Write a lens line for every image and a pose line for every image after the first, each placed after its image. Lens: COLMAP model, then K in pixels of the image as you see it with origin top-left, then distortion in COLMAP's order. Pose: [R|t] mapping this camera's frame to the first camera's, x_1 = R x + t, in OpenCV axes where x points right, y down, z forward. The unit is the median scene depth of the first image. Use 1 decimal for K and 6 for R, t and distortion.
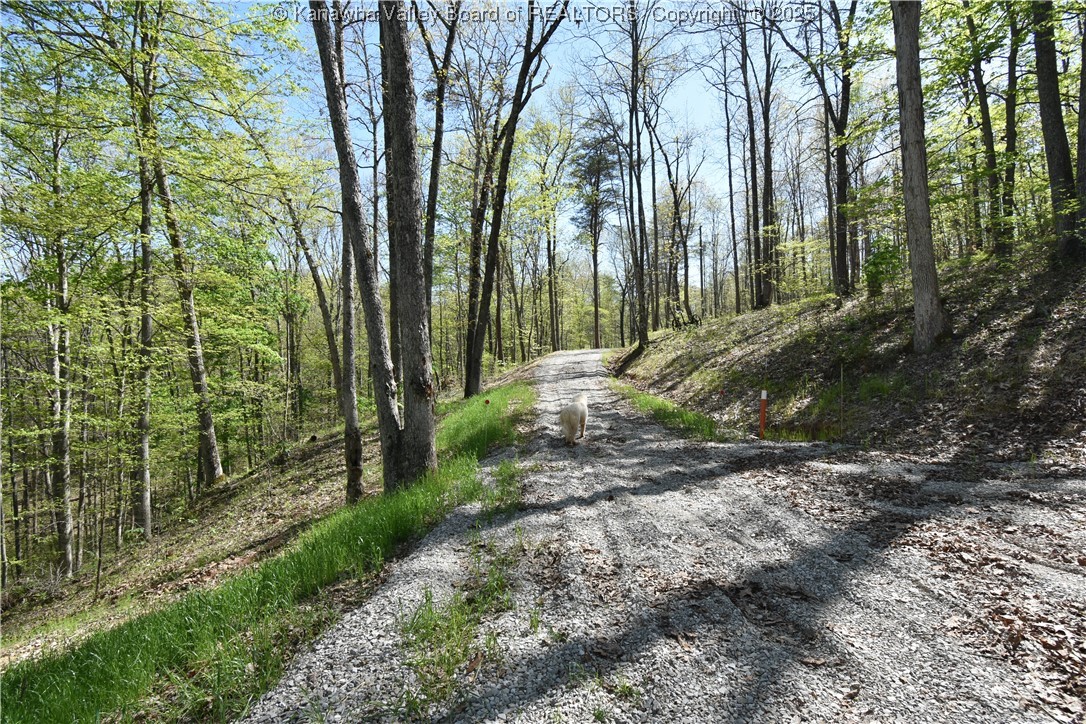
lens RADIAL K [[558.7, 0, 545.7], [0, 558.7, 367.2], [0, 0, 1]] dist [0.004037, 0.000154]
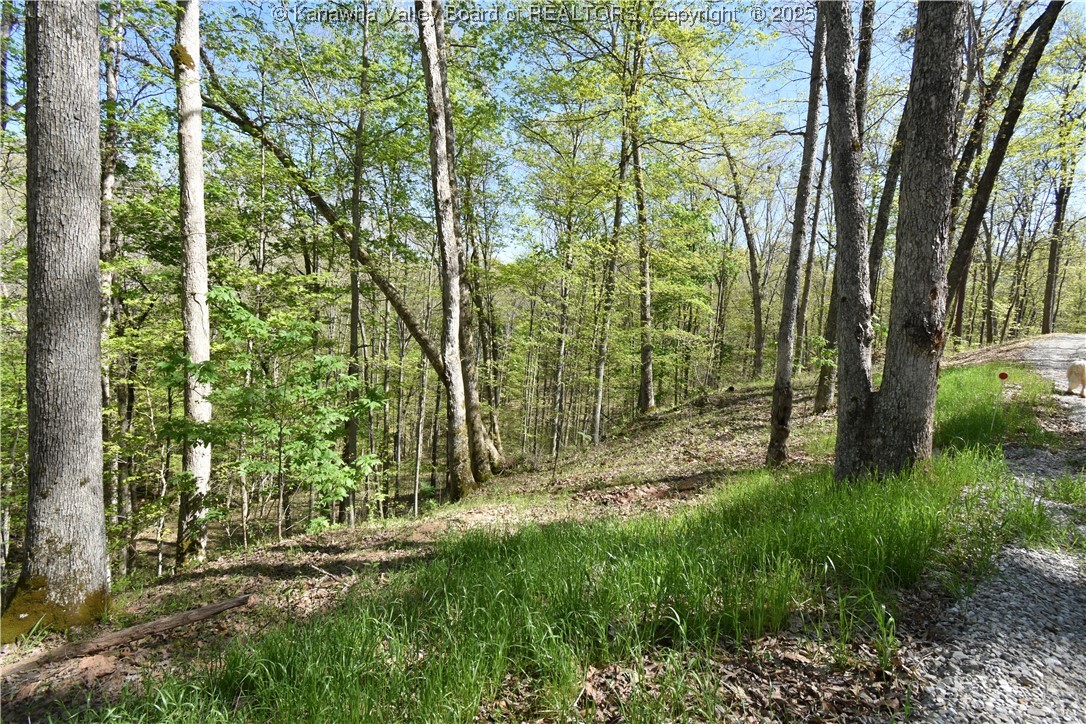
lens RADIAL K [[476.0, 0, 544.9], [0, 476.0, 365.2], [0, 0, 1]] dist [-0.002174, -0.000094]
pose [[0.713445, 0.137376, -0.687113, -0.070780], [-0.089062, 0.990419, 0.105542, 0.025200], [0.695029, -0.014103, 0.718844, 0.136999]]
